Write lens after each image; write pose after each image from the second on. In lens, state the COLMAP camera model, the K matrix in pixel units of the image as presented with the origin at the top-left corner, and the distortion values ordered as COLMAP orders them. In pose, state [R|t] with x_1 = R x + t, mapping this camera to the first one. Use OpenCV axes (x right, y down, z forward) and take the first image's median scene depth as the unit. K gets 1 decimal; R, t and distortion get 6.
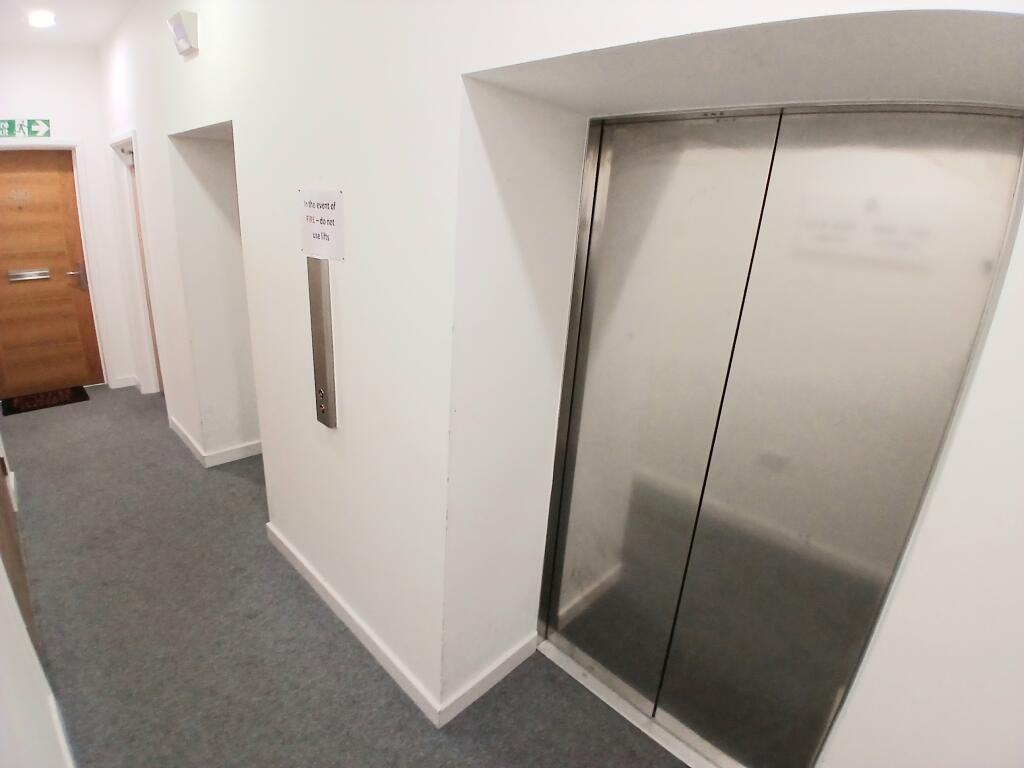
lens RADIAL K [[509.3, 0, 522.6], [0, 509.3, 383.5], [0, 0, 1]] dist [-0.002956, -0.039083]
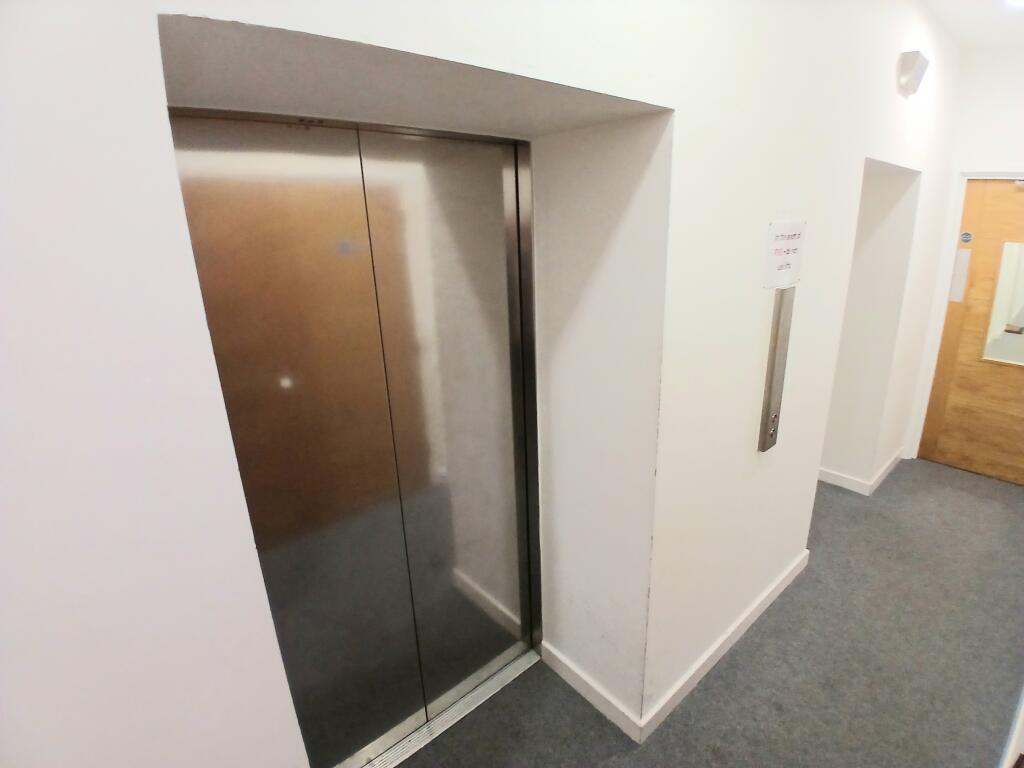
lens RADIAL K [[509.3, 0, 522.6], [0, 509.3, 383.5], [0, 0, 1]] dist [-0.002956, -0.039083]
pose [[0.091388, -0.357277, 0.929517, -1.398689], [0.348088, 0.886001, 0.306328, -0.542174], [-0.932997, 0.295559, 0.205334, 1.263216]]
